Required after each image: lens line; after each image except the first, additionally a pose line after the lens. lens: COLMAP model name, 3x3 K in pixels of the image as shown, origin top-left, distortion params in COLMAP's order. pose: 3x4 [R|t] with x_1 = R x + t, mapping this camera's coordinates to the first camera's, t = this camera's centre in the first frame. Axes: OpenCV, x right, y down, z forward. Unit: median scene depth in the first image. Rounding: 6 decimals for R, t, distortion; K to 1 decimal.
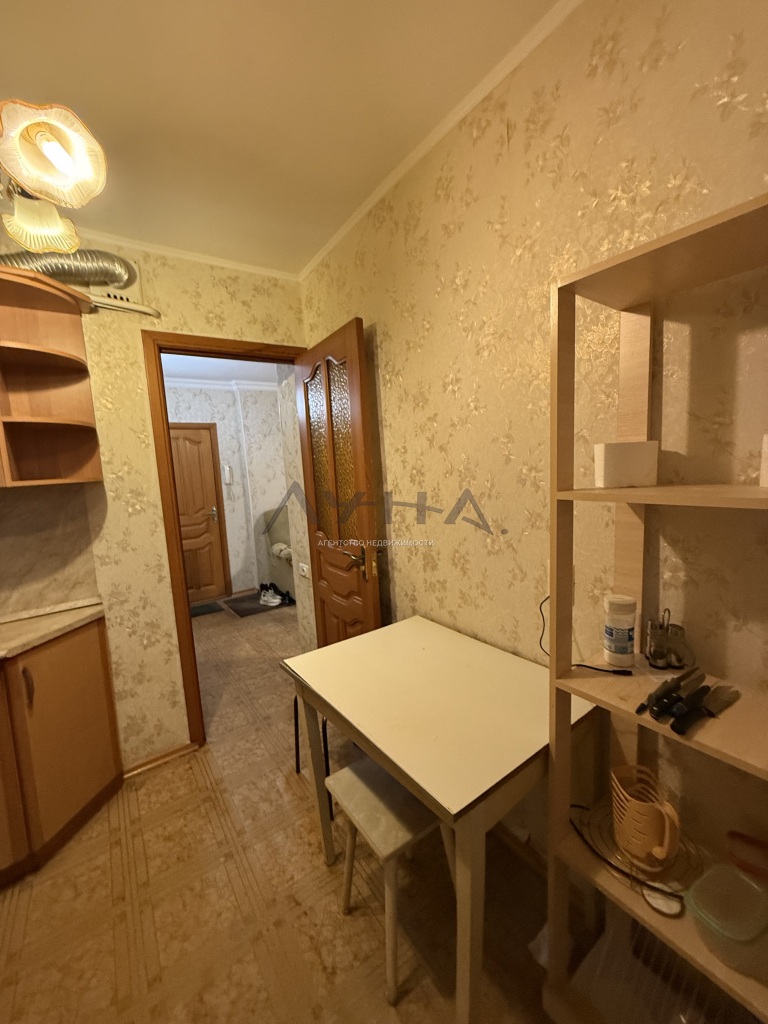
lens RADIAL K [[408.1, 0, 384.0], [0, 408.1, 512.0], [0, 0, 1]] dist [0.000392, -0.000047]
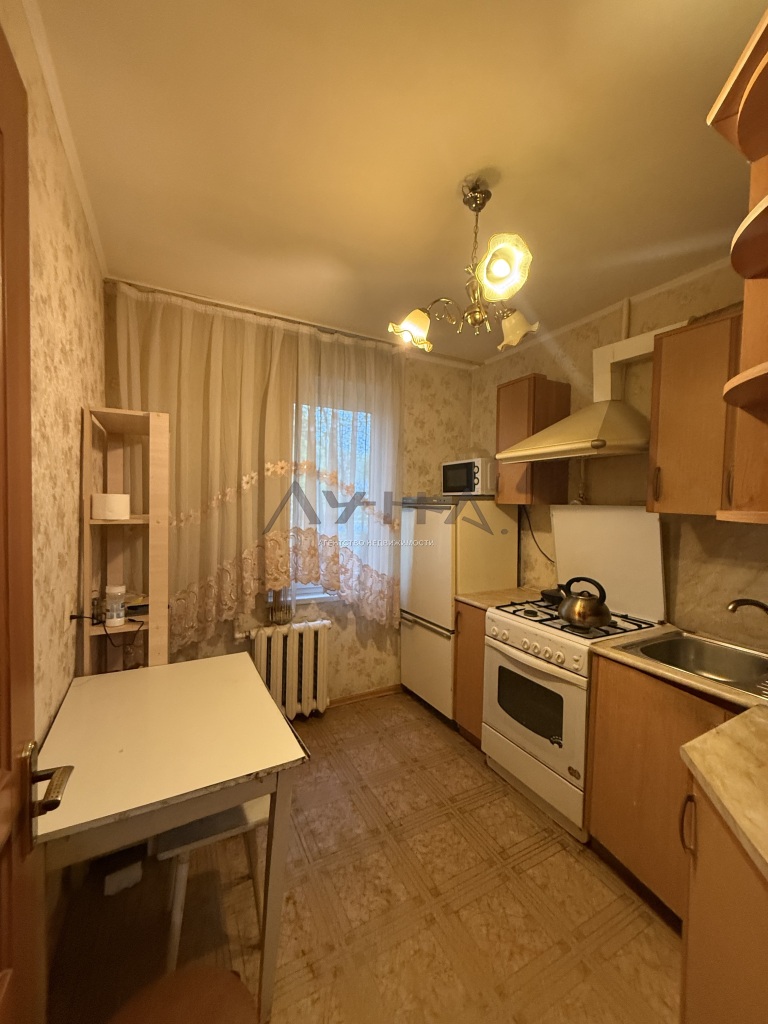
lens RADIAL K [[408.1, 0, 384.0], [0, 408.1, 512.0], [0, 0, 1]] dist [0.000392, -0.000047]
pose [[-0.991000, 0.029093, 0.130663, -0.387224], [0.047519, 0.988982, 0.140200, -0.139640], [-0.125145, 0.145147, -0.981464, 1.272339]]
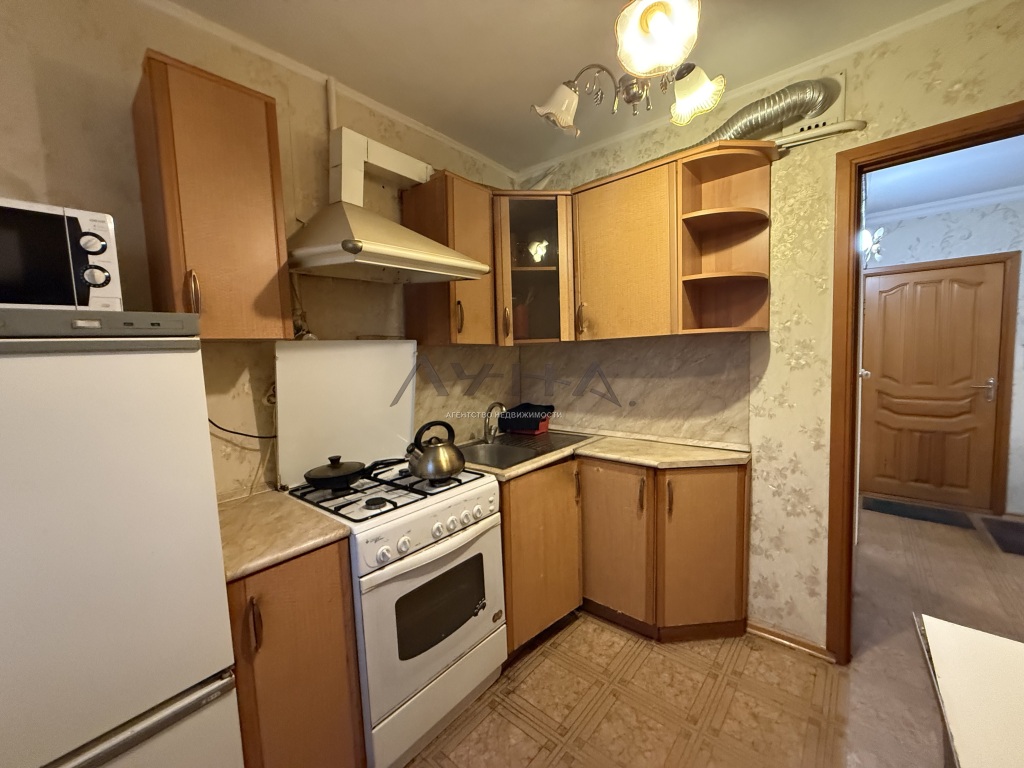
lens RADIAL K [[408.1, 0, 512.0], [0, 408.1, 384.0], [0, 0, 1]] dist [0.000392, -0.000047]
pose [[0.236046, 0.121108, -0.964166, 0.126349], [-0.093131, 0.990456, 0.101610, 0.006972], [0.967269, 0.065809, 0.245072, 0.166365]]
